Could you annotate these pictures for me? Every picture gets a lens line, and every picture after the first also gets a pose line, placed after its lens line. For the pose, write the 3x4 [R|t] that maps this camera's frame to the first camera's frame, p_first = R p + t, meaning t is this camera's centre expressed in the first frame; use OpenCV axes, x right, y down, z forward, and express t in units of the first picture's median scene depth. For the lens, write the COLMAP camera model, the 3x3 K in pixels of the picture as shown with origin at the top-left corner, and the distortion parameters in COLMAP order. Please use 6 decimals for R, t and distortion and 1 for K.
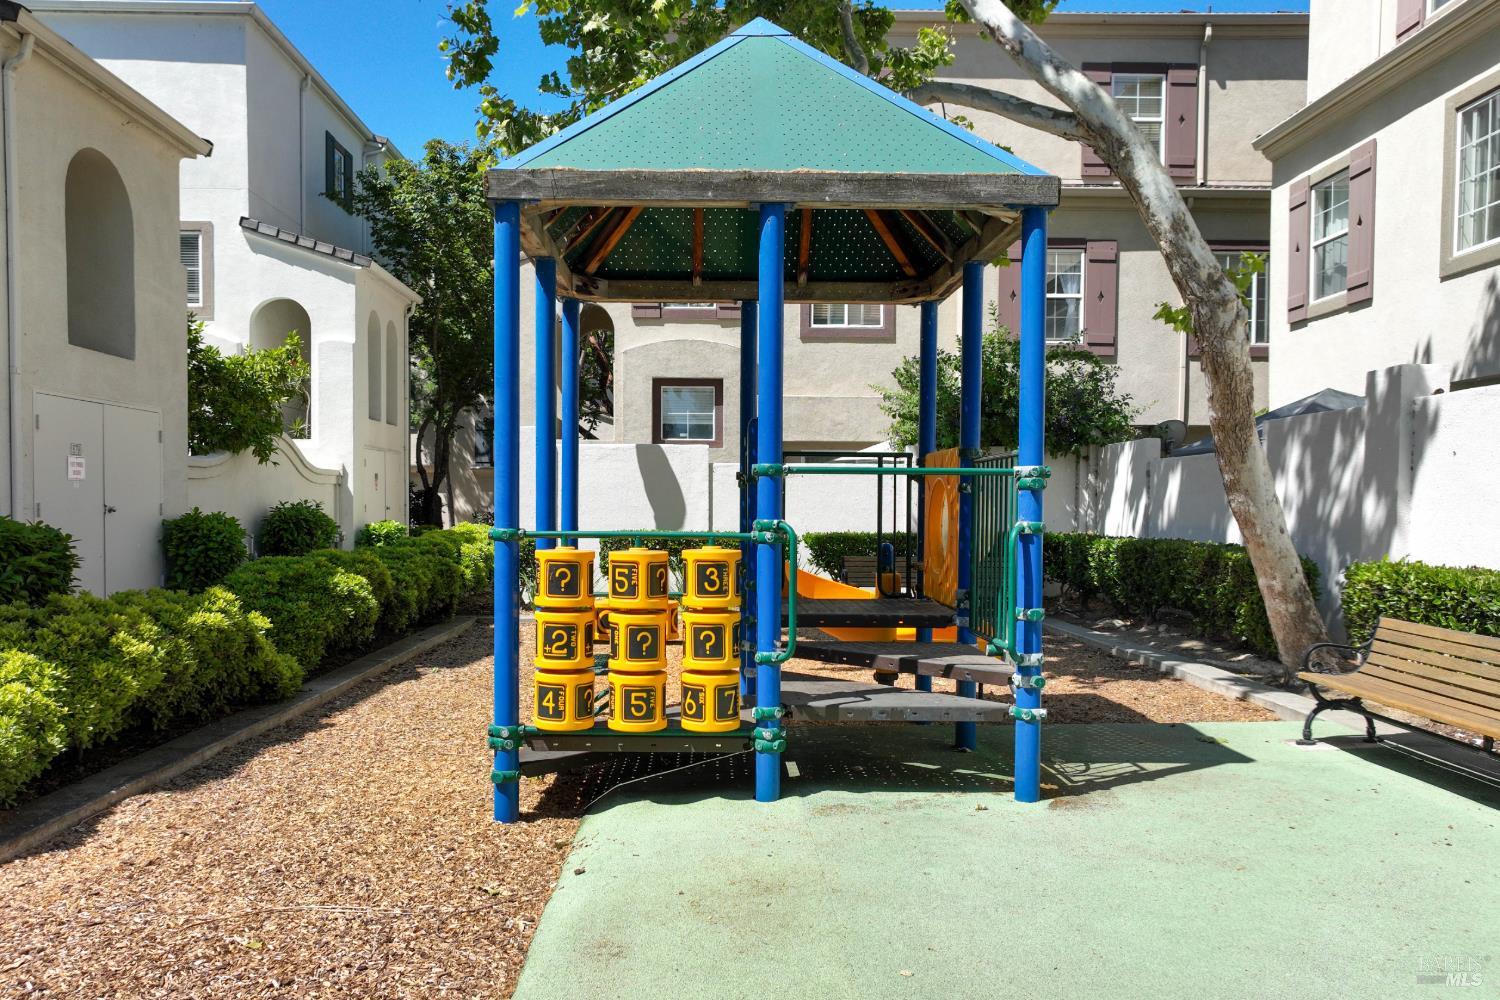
lens RADIAL K [[1101.0, 0, 747.4], [0, 1101.0, 491.4], [0, 0, 1]] dist [0.005965, 0.005920]
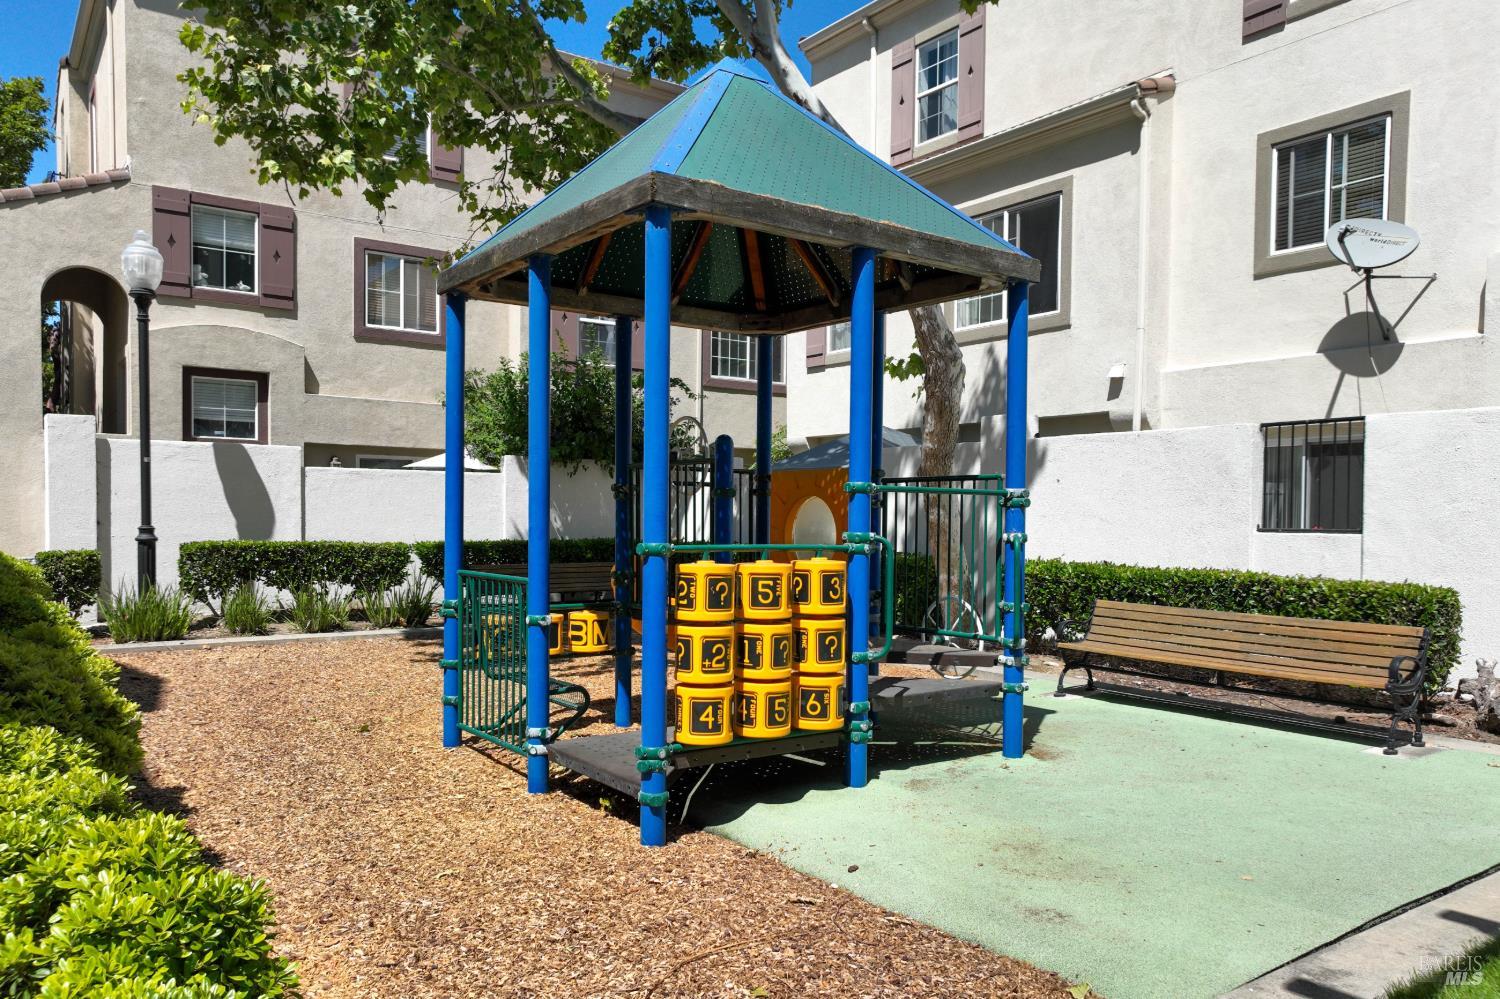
lens RADIAL K [[1056.4, 0, 750.0], [0, 1056.4, 499.5], [0, 0, 1]] dist [0.005369, 0.000945]
pose [[0.824327, 0.012741, 0.565970, -0.670163], [-0.013840, 0.999901, -0.002351, -0.003682], [-0.565944, -0.005895, 0.824422, 0.184137]]
